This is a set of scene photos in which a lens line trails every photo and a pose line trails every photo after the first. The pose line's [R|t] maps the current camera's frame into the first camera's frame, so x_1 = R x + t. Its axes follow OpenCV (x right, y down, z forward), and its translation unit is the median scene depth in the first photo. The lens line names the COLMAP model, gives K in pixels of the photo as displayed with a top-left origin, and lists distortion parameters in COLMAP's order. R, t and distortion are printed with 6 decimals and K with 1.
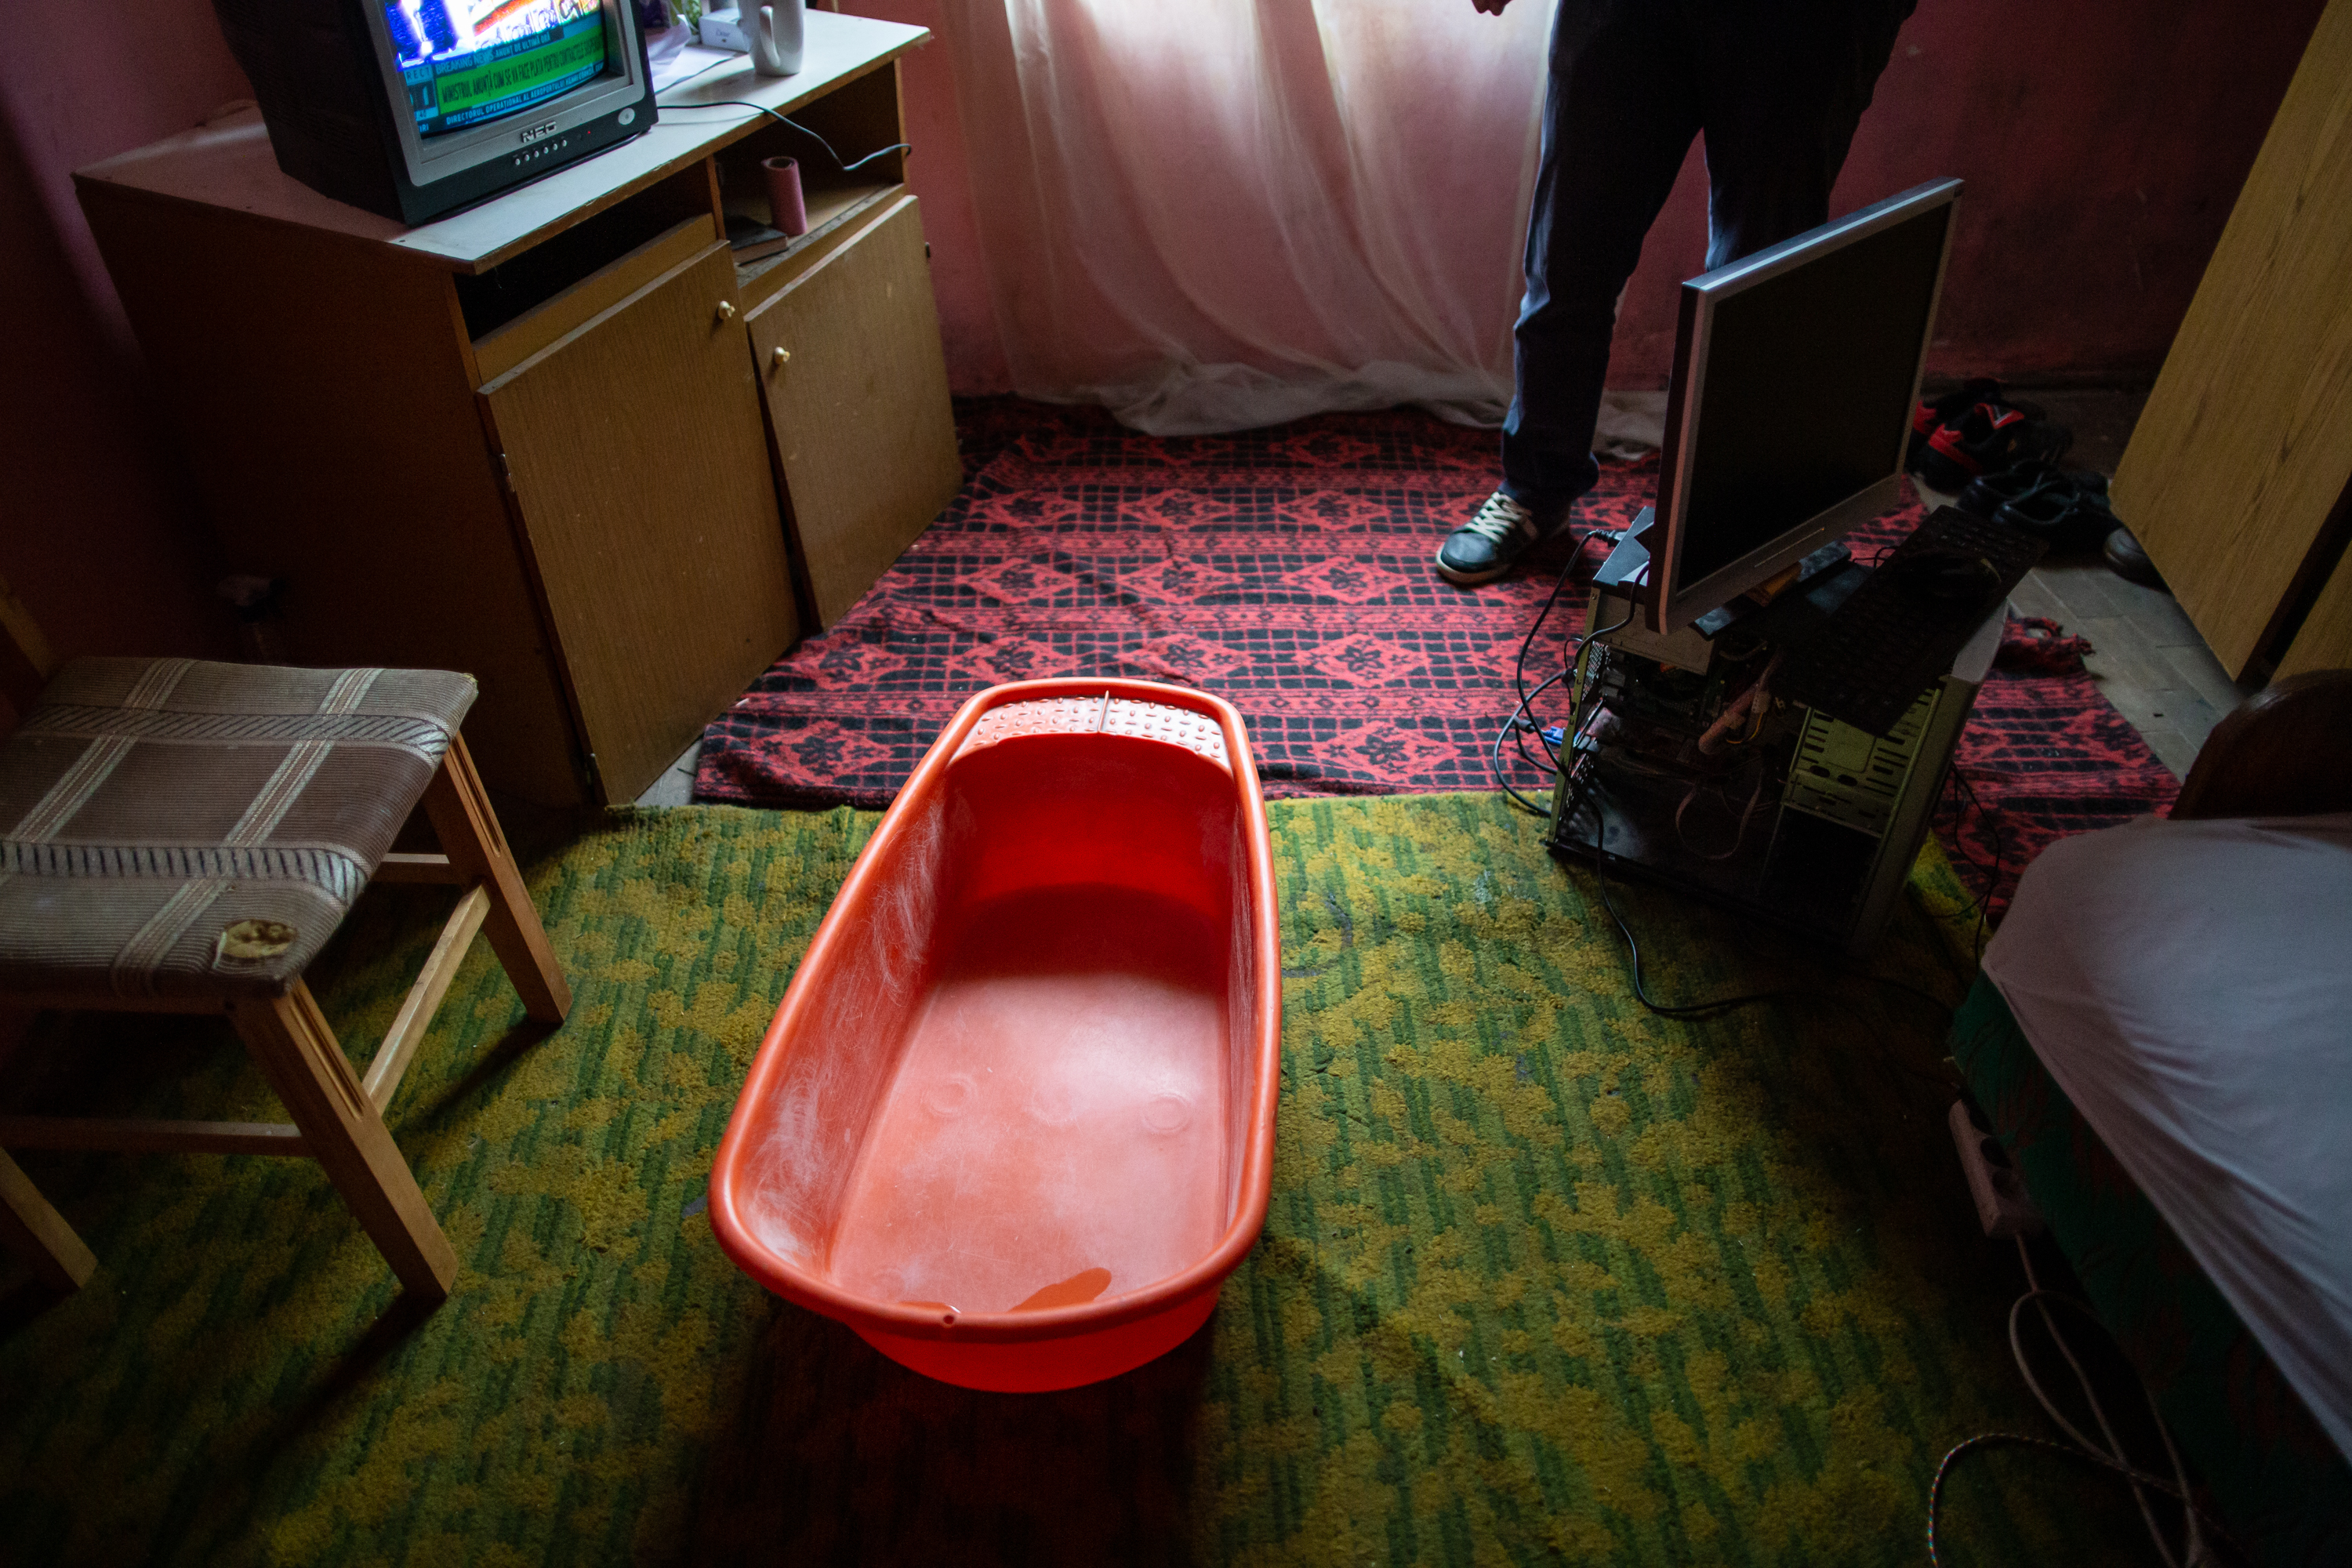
lens RADIAL K [[1642.3, 0, 1167.5], [0, 1642.3, 778.8], [0, 0, 1]] dist [-0.044032, 0.026219]
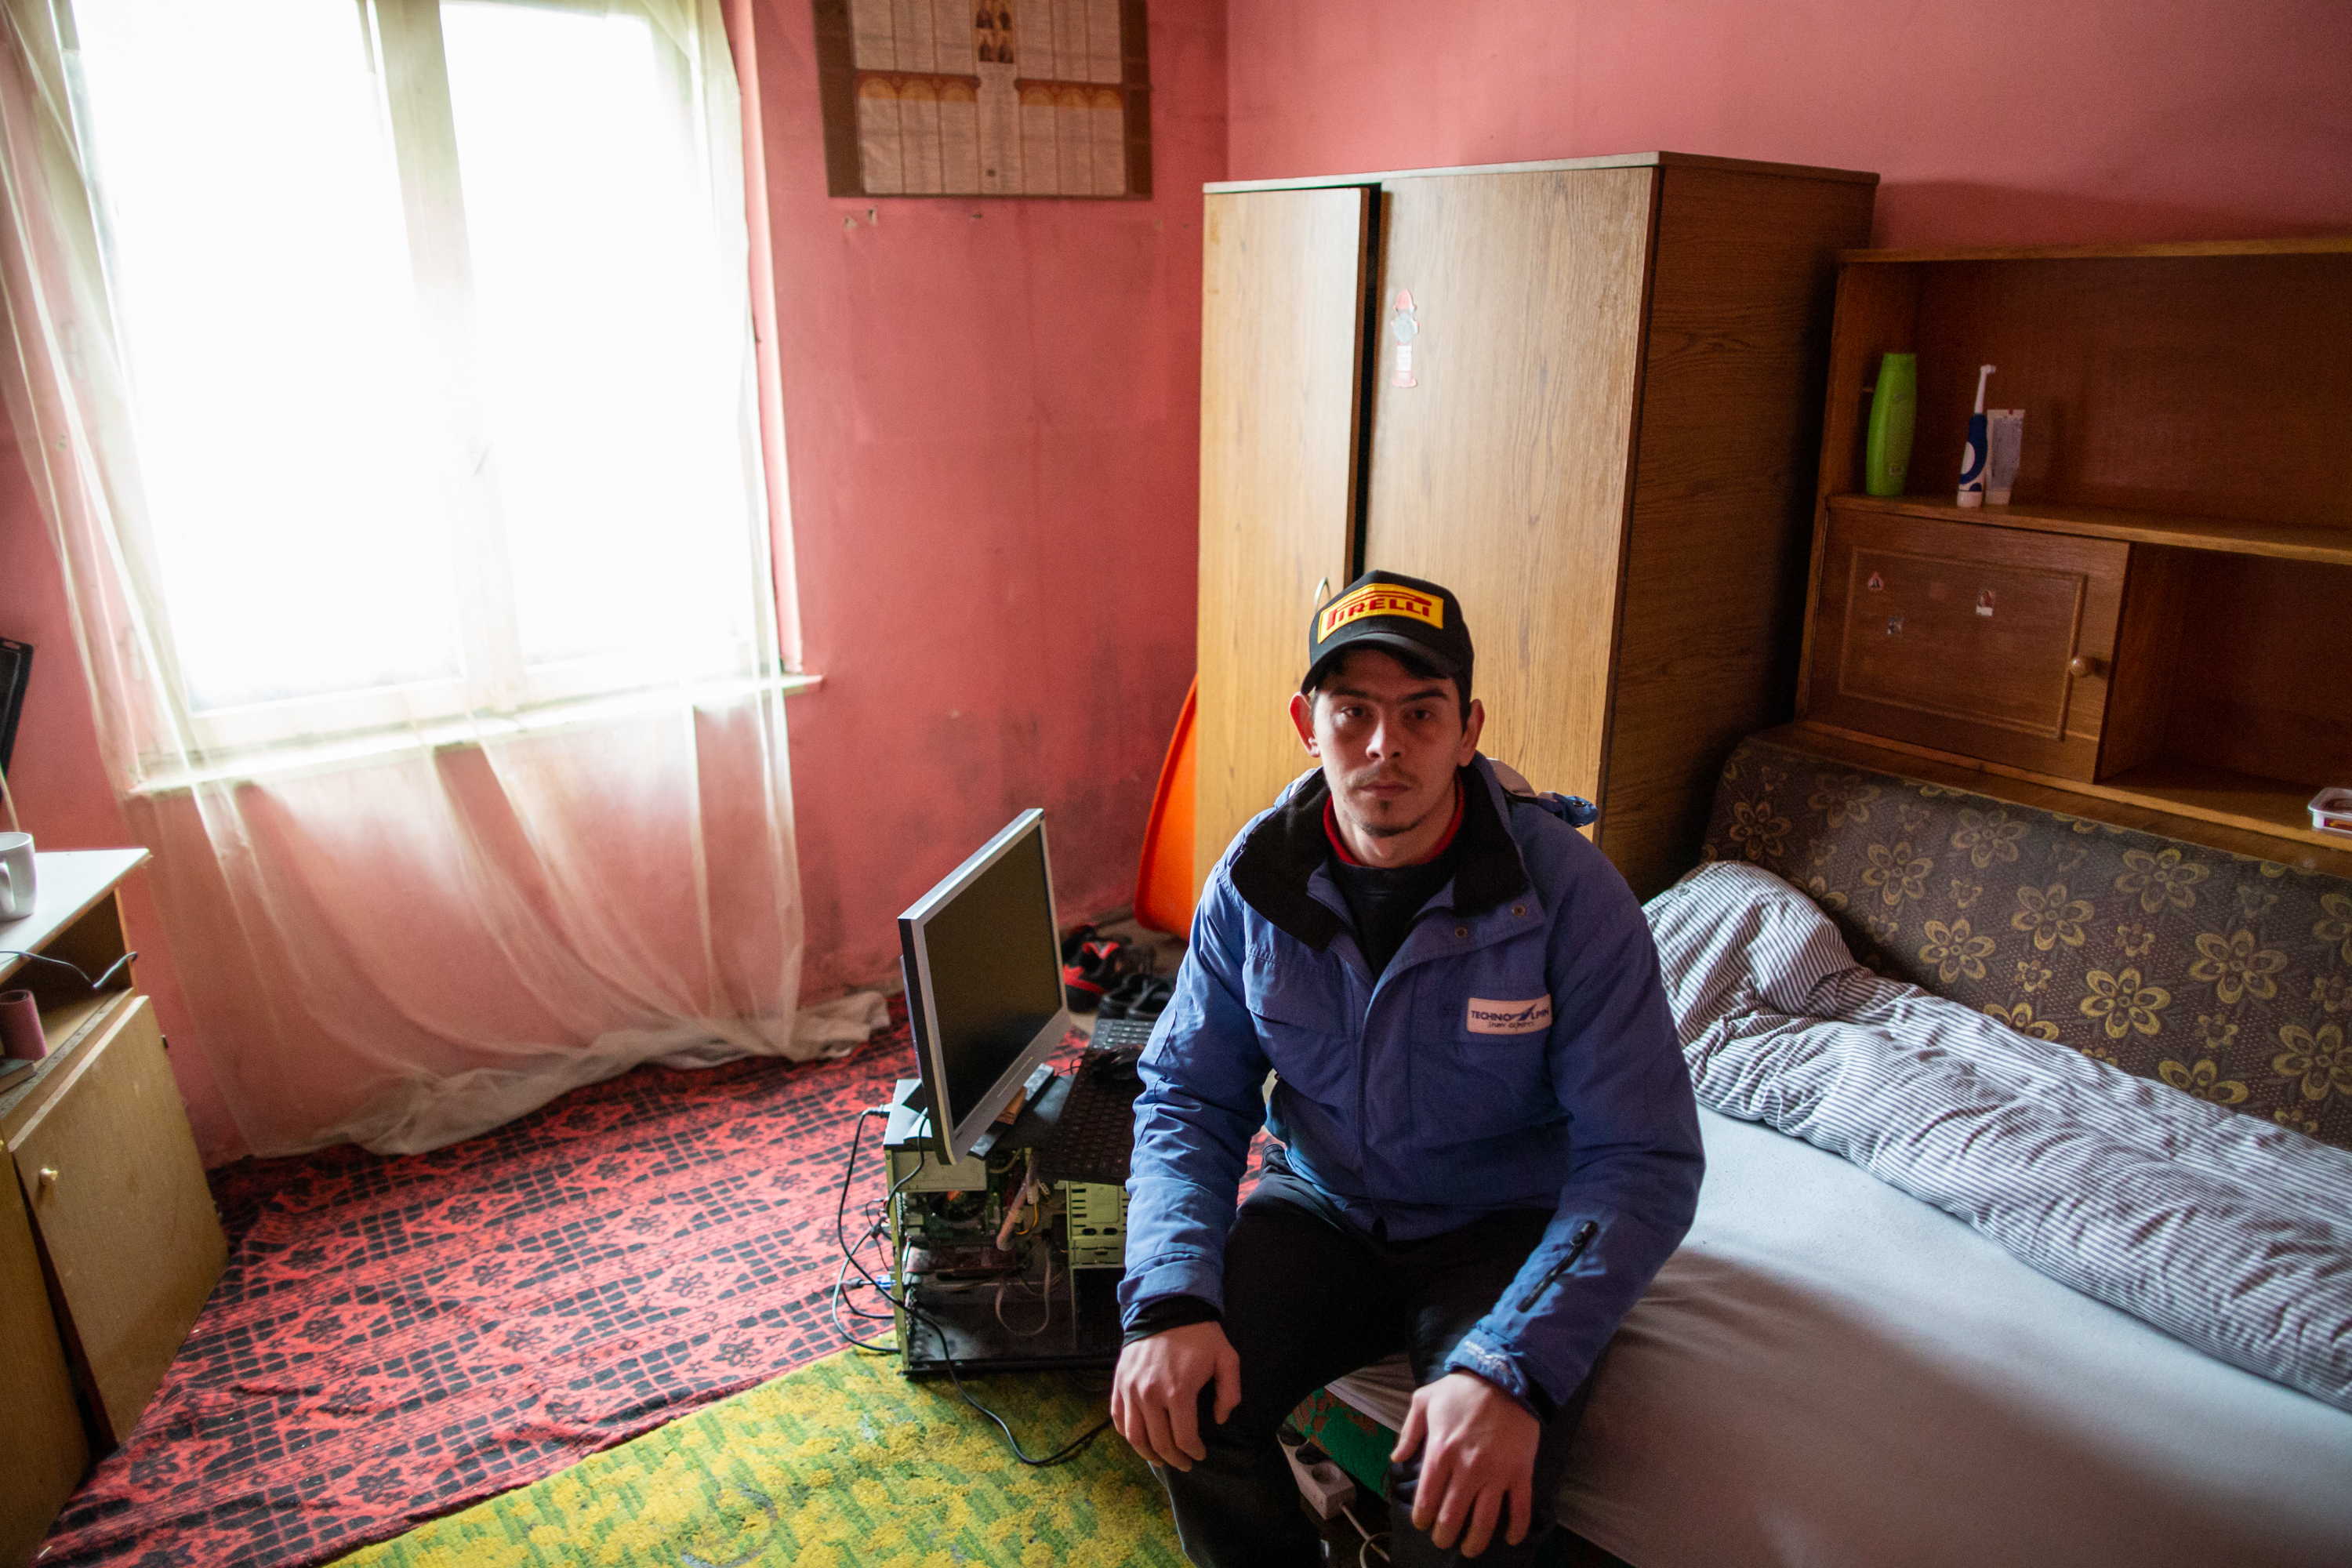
lens RADIAL K [[1642.3, 0, 1184.5], [0, 1642.3, 791.1], [0, 0, 1]] dist [-0.044032, 0.026219]
pose [[0.832373, -0.181913, 0.523511, -0.120115], [0.357602, 0.897941, -0.256558, 0.031189], [-0.423411, 0.400760, 0.812474, -0.183257]]
